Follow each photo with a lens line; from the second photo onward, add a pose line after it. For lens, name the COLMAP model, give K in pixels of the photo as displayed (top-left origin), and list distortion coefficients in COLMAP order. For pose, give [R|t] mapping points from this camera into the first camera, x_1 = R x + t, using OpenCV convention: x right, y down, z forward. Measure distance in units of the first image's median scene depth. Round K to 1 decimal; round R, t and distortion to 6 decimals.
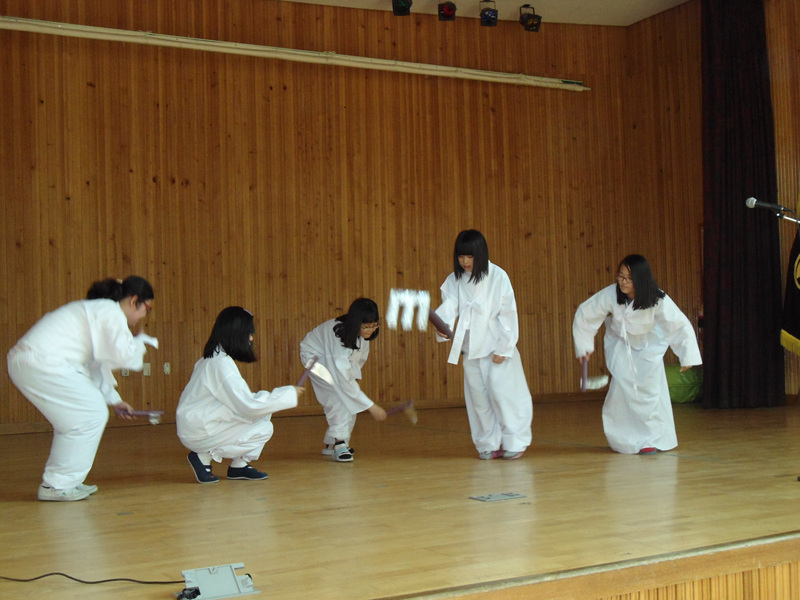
lens RADIAL K [[1032.5, 0, 400.0], [0, 1032.5, 300.0], [0, 0, 1]] dist [-0.023697, 0.110475]
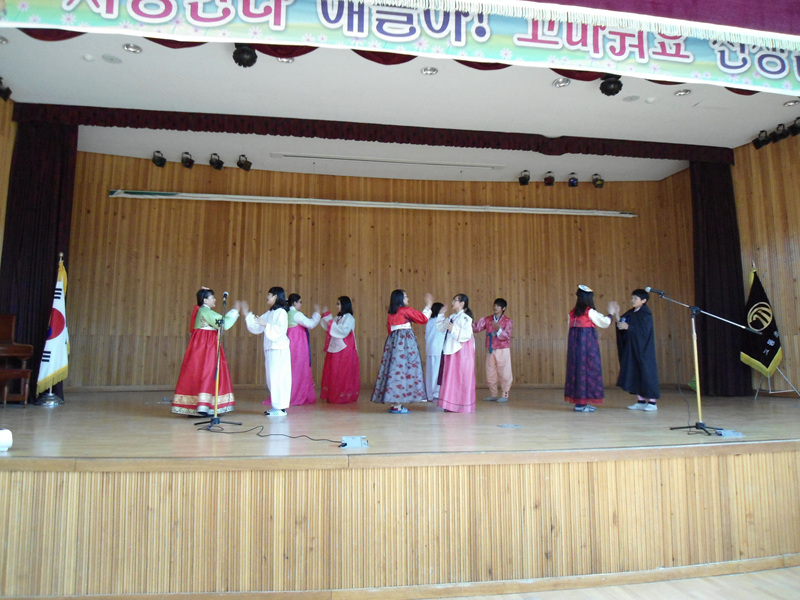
lens RADIAL K [[584.6, 0, 380.1], [0, 584.6, 267.8], [0, 0, 1]] dist [-0.007078, -0.065997]
pose [[0.942534, -0.015527, -0.333750, 0.105933], [-0.018324, 0.995014, -0.098040, -0.005611], [0.333608, 0.098521, 0.937550, -0.108497]]
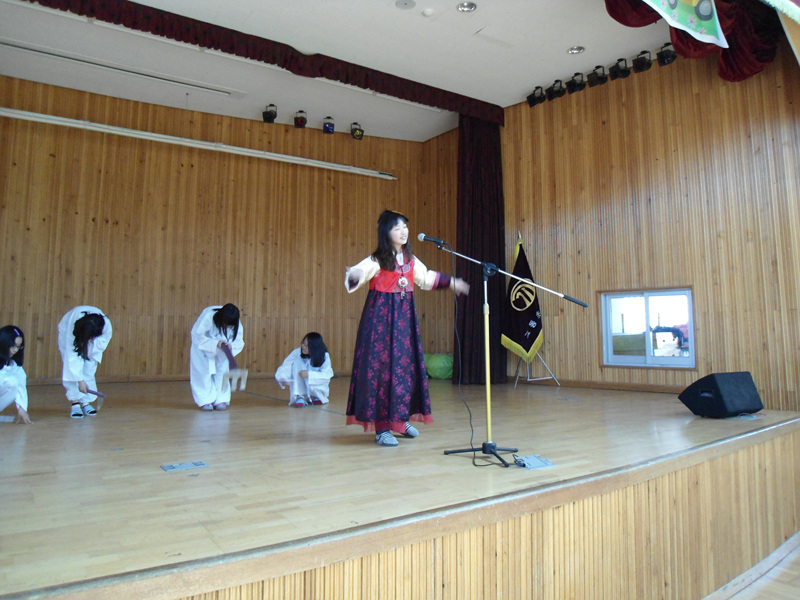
lens RADIAL K [[586.8, 0, 382.9], [0, 586.8, 263.7], [0, 0, 1]] dist [-0.025077, -0.009714]
pose [[0.996739, 0.039831, 0.070171, 0.112563], [-0.033812, 0.995811, -0.084960, 0.003502], [-0.073261, 0.082310, 0.993910, 0.127432]]
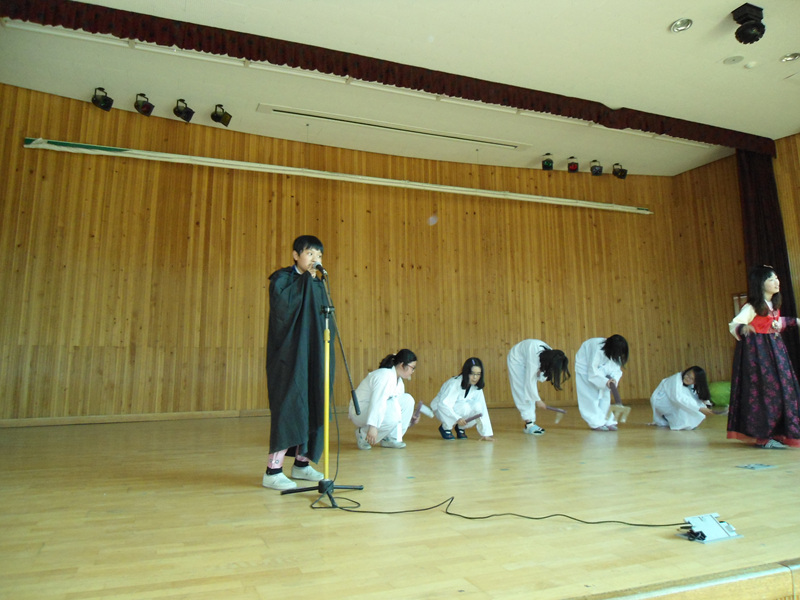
lens RADIAL K [[585.8, 0, 383.6], [0, 585.8, 269.3], [0, 0, 1]] dist [-0.028924, -0.002093]
pose [[0.991916, -0.000152, -0.126894, -0.135249], [-0.015974, 0.991895, -0.126055, 0.010688], [0.125885, 0.127063, 0.983874, 0.041959]]
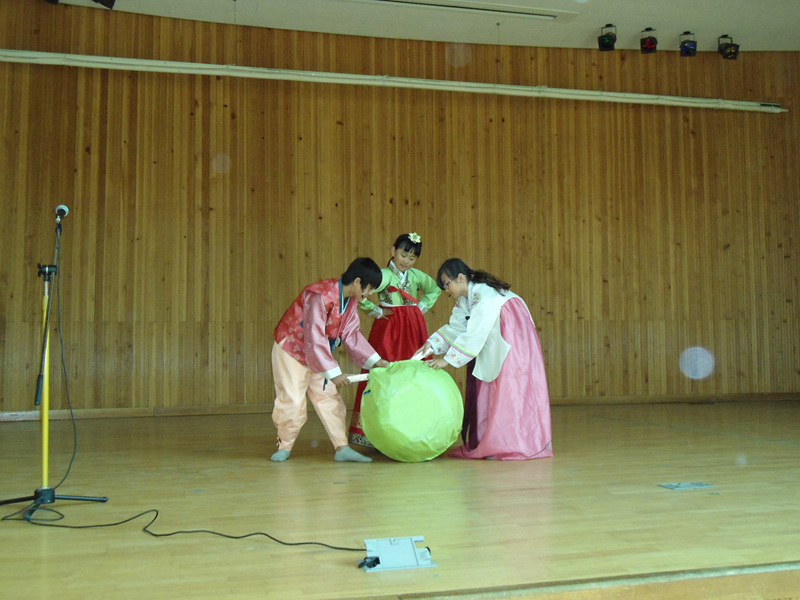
lens RADIAL K [[857.7, 0, 405.3], [0, 857.7, 298.9], [0, 0, 1]] dist [-0.037835, 0.025324]
pose [[0.970806, 0.004050, -0.239833, 0.012020], [-0.007914, 0.999854, -0.015150, 0.008871], [0.239737, 0.016606, 0.970696, 0.050735]]
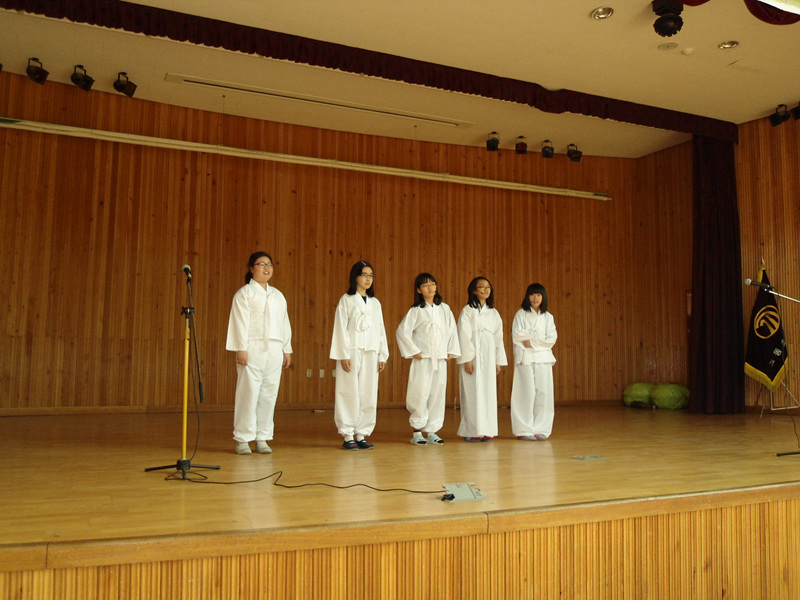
lens RADIAL K [[713.0, 0, 388.3], [0, 713.0, 301.6], [0, 0, 1]] dist [-0.024444, -0.003581]
pose [[0.996226, 0.029328, -0.081695, -0.055997], [-0.033126, 0.998414, -0.045520, 0.003643], [0.080230, 0.048054, 0.995617, -0.060170]]
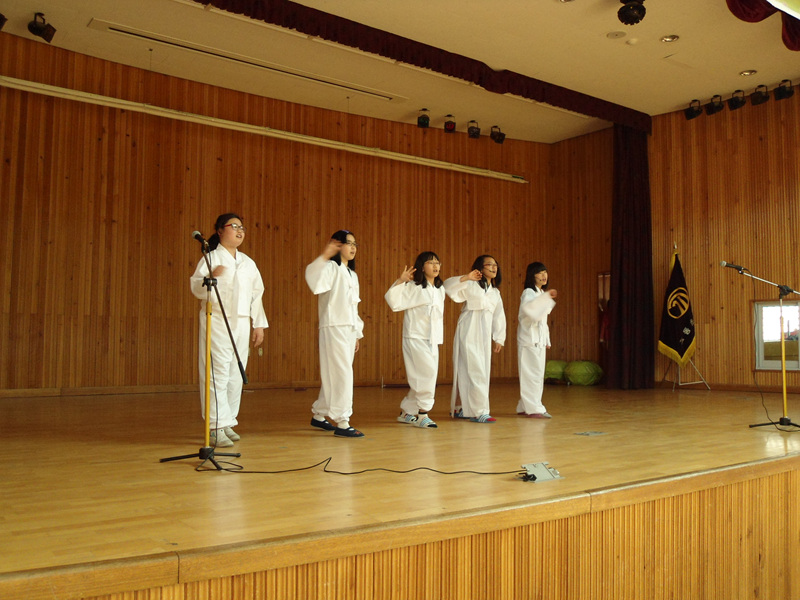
lens RADIAL K [[713.0, 0, 388.3], [0, 713.0, 301.6], [0, 0, 1]] dist [-0.024444, -0.003581]
pose [[0.991850, 0.042657, 0.120058, -0.156015], [-0.040200, 0.998931, -0.022819, 0.008598], [-0.120903, 0.017806, 0.992505, -0.037494]]
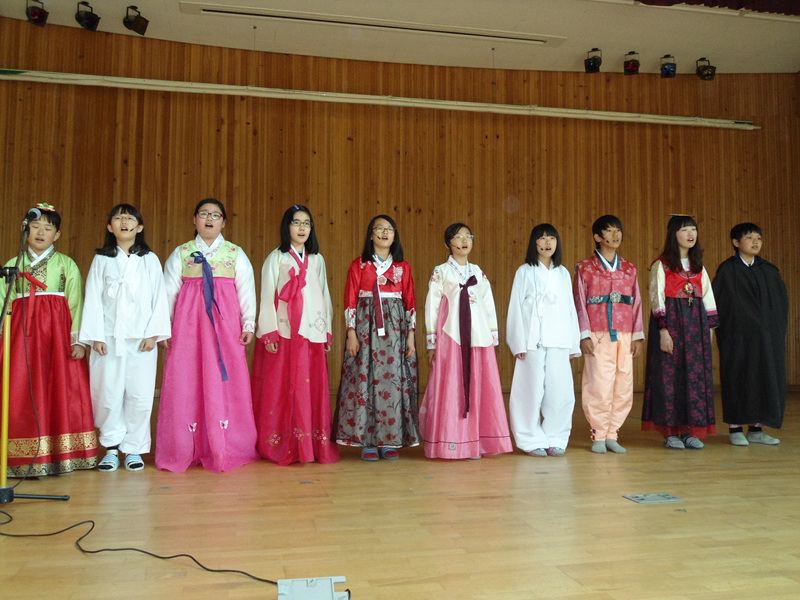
lens RADIAL K [[713.0, 0, 388.3], [0, 713.0, 301.6], [0, 0, 1]] dist [-0.024444, -0.003581]
pose [[0.955902, 0.018934, -0.293076, 0.020934], [-0.020326, 0.999792, -0.001705, 0.003274], [0.292983, 0.007587, 0.956088, 0.117160]]
